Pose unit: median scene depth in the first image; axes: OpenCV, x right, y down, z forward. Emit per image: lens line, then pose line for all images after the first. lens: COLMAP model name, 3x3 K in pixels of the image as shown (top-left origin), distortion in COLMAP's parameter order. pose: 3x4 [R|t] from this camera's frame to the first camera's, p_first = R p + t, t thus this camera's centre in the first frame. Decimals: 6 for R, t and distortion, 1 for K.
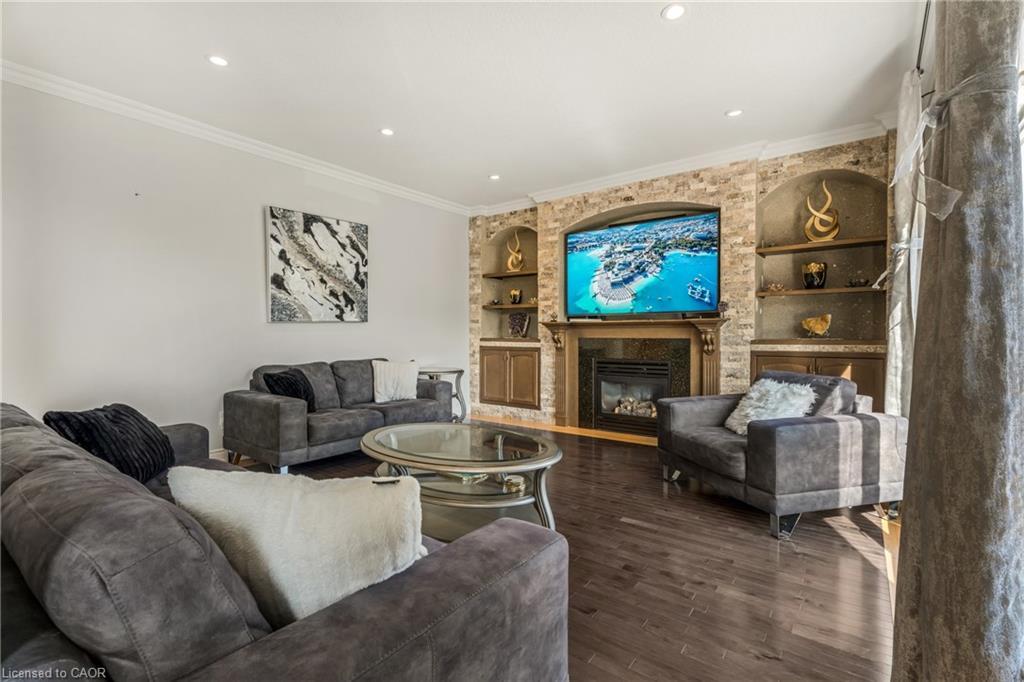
lens RADIAL K [[465.0, 0, 519.5], [0, 465.0, 346.9], [0, 0, 1]] dist [0.002276, 0.000647]
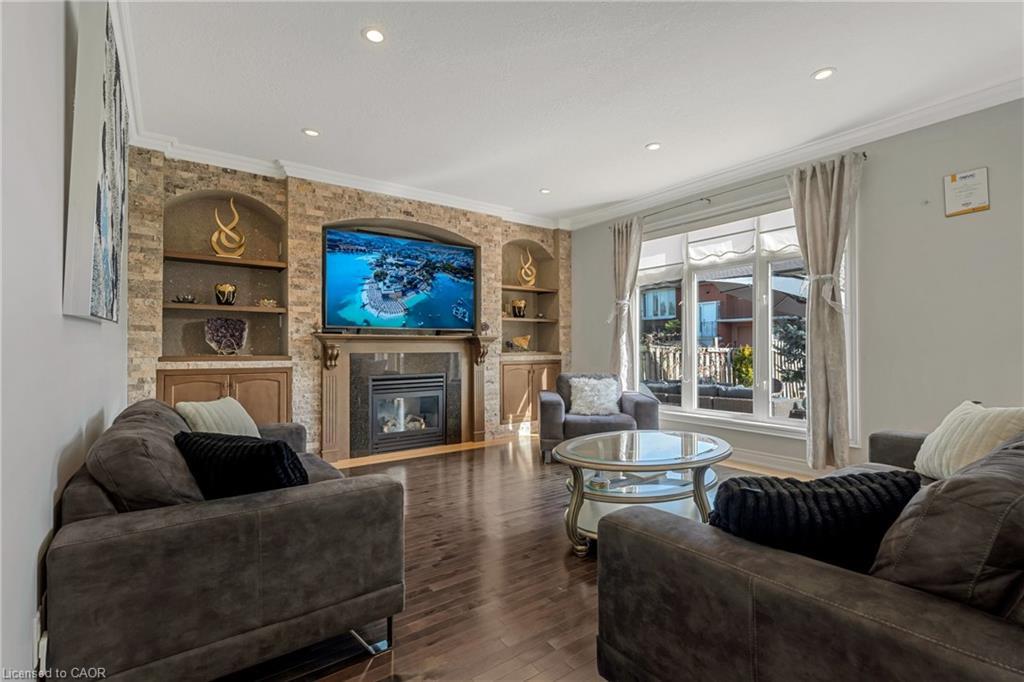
lens RADIAL K [[465.0, 0, 519.5], [0, 465.0, 346.9], [0, 0, 1]] dist [0.002276, 0.000647]
pose [[0.295531, 0.001944, 0.955331, -0.625617], [0.030473, 0.999470, -0.011461, -0.012720], [-0.954847, 0.032499, 0.295315, 0.468111]]
